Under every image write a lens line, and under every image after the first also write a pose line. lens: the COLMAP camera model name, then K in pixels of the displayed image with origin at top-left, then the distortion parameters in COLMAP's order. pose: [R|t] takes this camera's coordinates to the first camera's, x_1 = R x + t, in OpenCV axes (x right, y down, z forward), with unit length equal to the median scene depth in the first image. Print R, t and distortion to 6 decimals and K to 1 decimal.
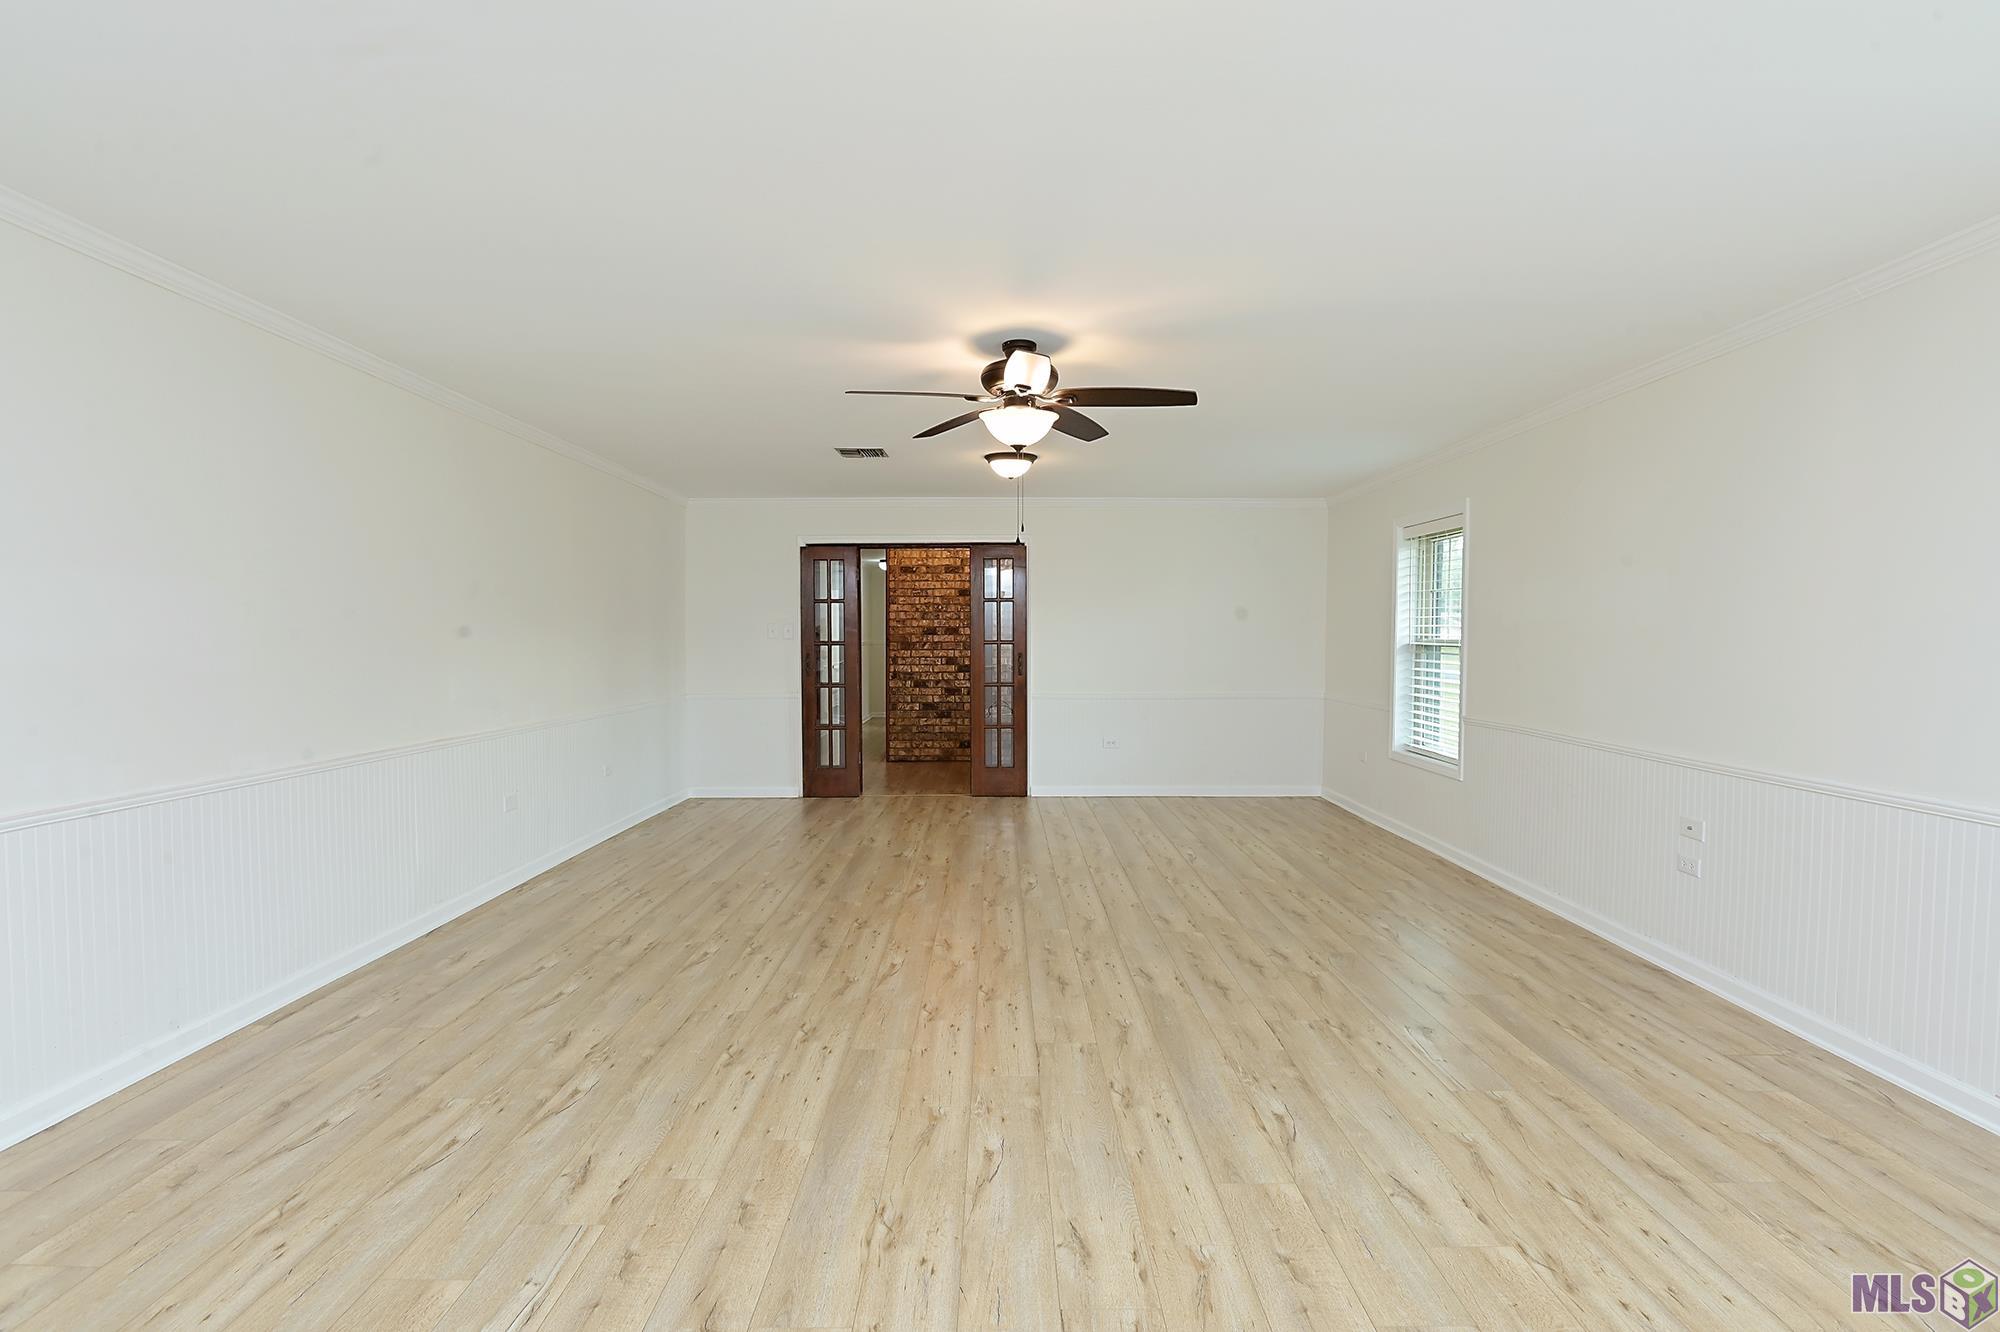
lens RADIAL K [[962.1, 0, 1001.2], [0, 962.1, 649.6], [0, 0, 1]] dist [-0.010694, -0.000311]
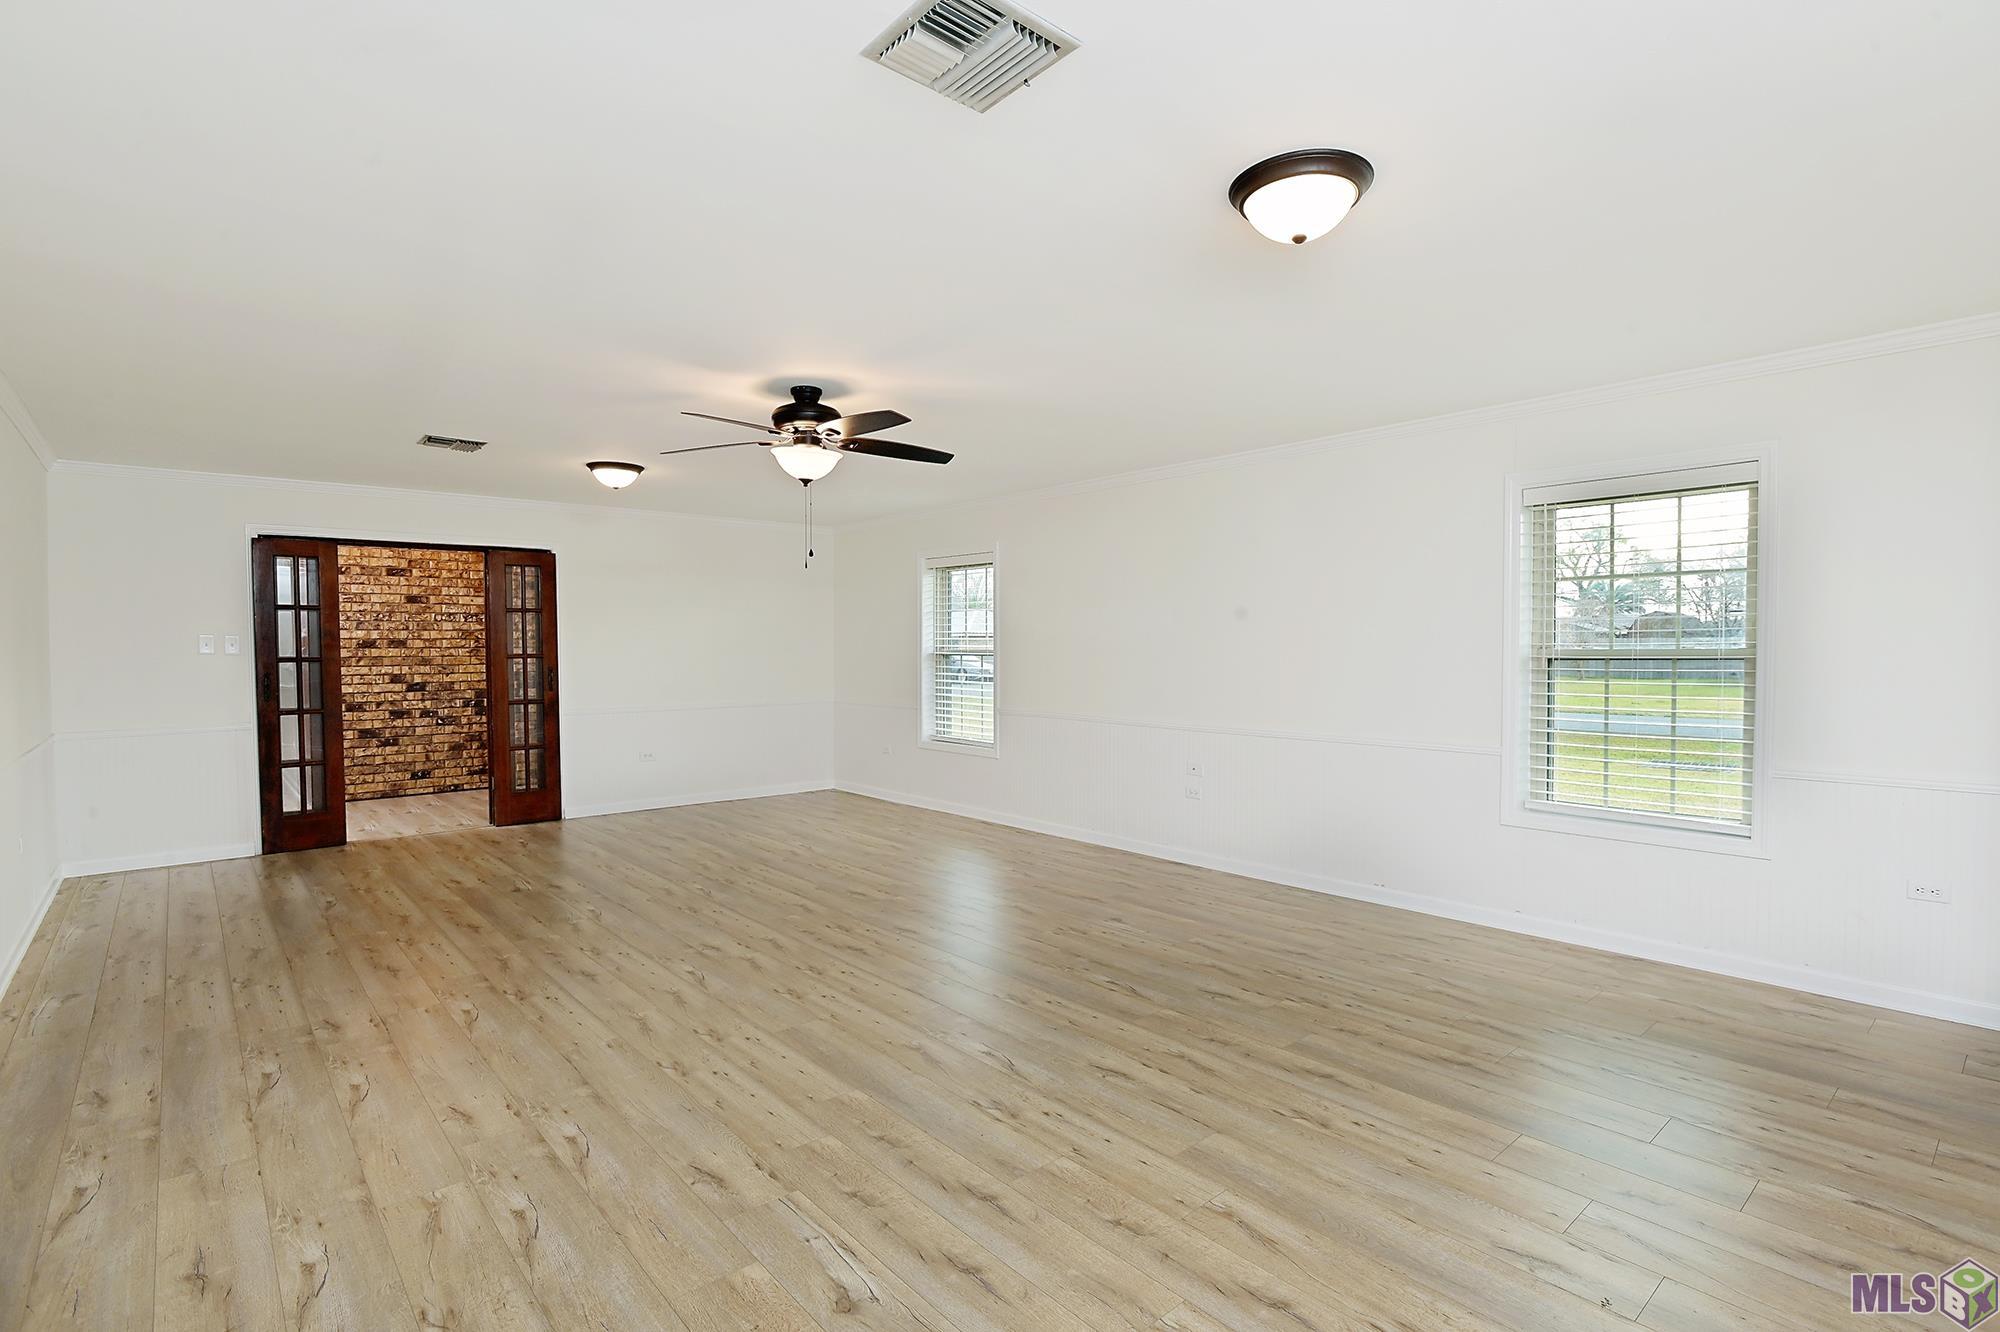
lens RADIAL K [[956.2, 0, 1010.4], [0, 956.2, 666.2], [0, 0, 1]] dist [-0.002317, -0.005550]
pose [[0.755686, -0.017258, 0.654707, -0.442732], [0.012898, 0.999851, 0.011468, -0.004694], [-0.654807, -0.000222, 0.755796, 0.004987]]
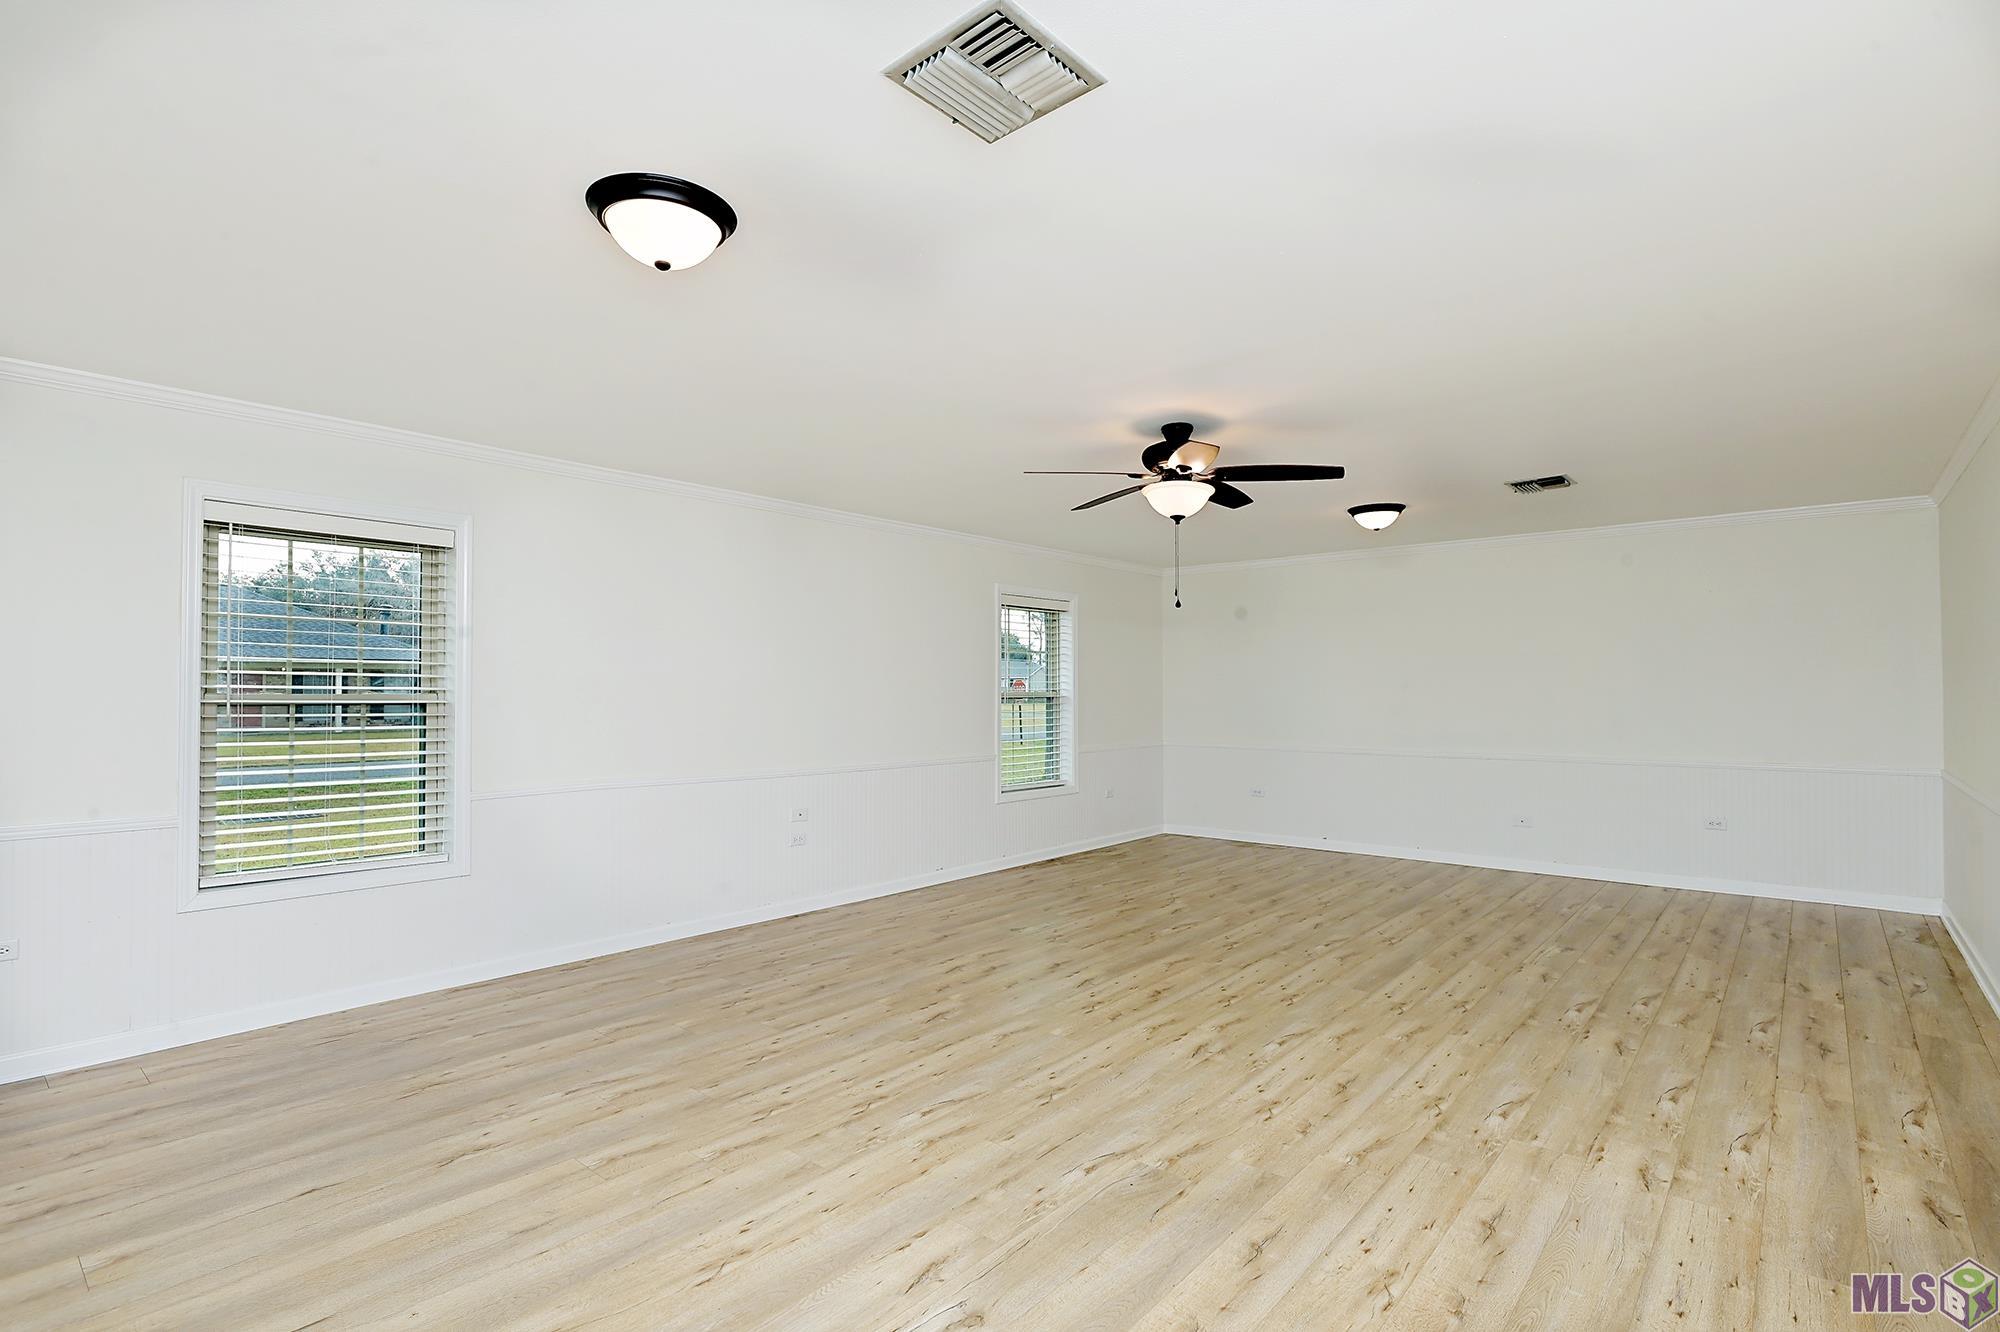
lens RADIAL K [[956.2, 0, 1010.4], [0, 956.2, 666.2], [0, 0, 1]] dist [-0.002317, -0.005550]
pose [[-0.763231, 0.015840, 0.645932, -0.443701], [0.006403, 0.999836, -0.016953, -0.020896], [-0.646094, -0.008803, -0.763207, 1.615022]]
